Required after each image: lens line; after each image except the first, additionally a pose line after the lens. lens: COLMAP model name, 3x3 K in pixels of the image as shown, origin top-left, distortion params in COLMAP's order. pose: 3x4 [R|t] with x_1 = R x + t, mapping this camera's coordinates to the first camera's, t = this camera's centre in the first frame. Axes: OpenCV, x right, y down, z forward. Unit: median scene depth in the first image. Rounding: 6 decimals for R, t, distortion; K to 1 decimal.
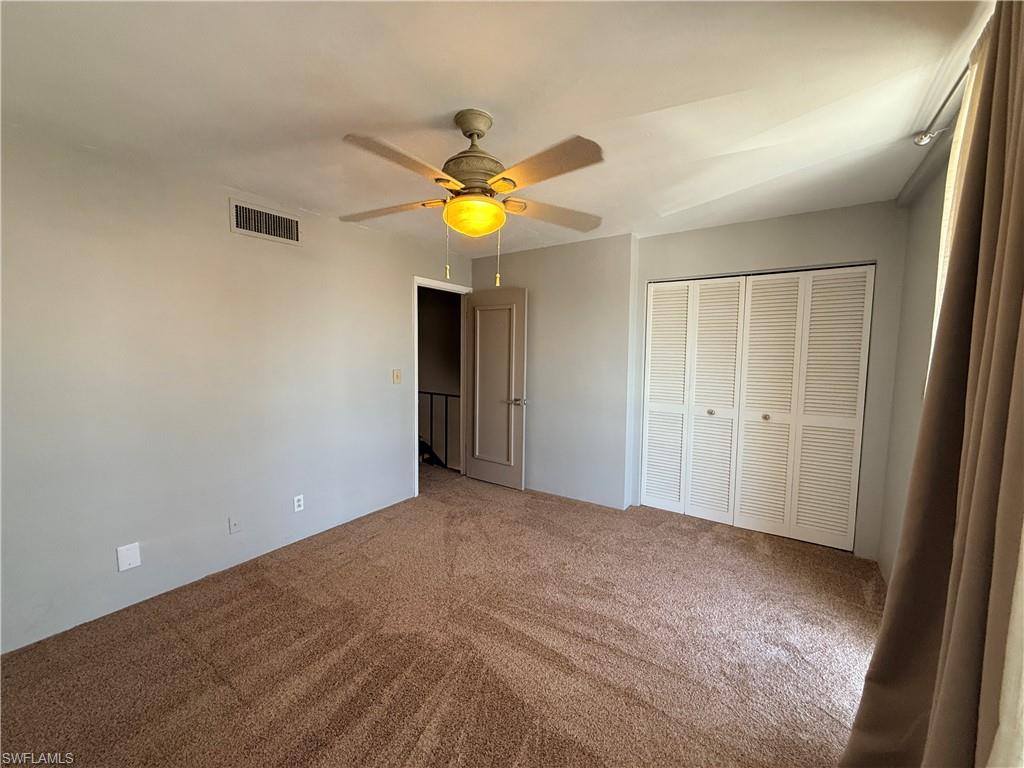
lens RADIAL K [[407.9, 0, 510.7], [0, 407.9, 382.8], [0, 0, 1]] dist [0.001848, -0.000150]
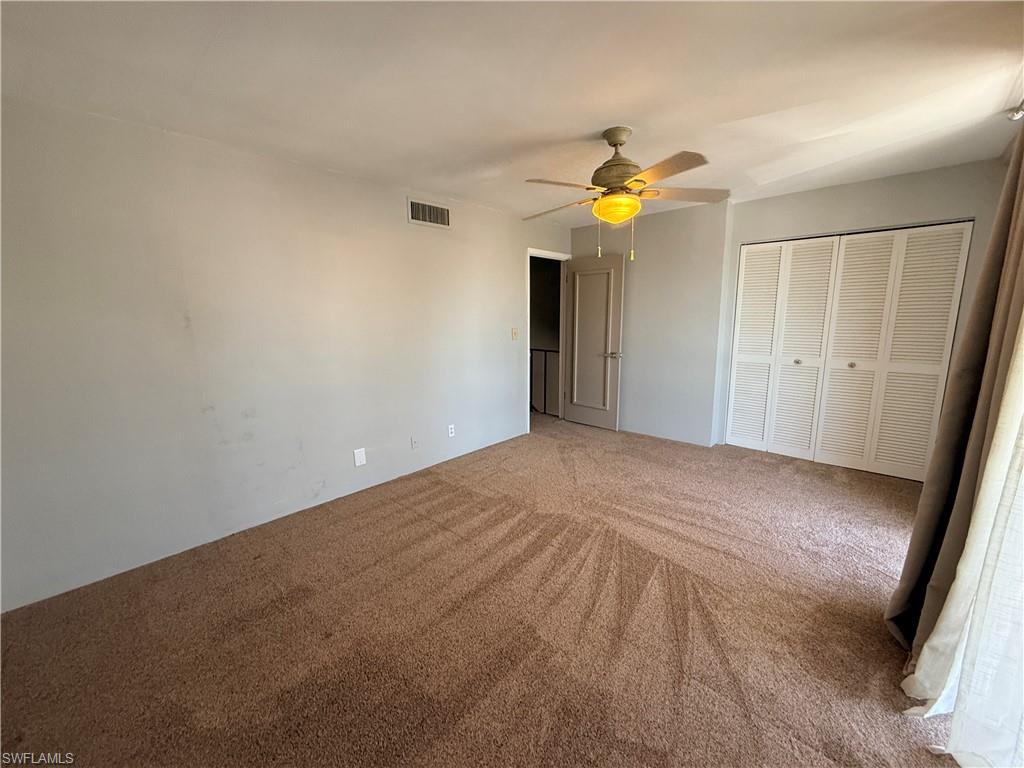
lens RADIAL K [[407.9, 0, 510.7], [0, 407.9, 382.8], [0, 0, 1]] dist [0.001848, -0.000150]
pose [[0.989132, 0.004614, -0.146960, -0.131439], [0.008932, 0.995776, 0.091379, 0.021854], [0.146761, -0.091698, 0.984913, -0.239520]]
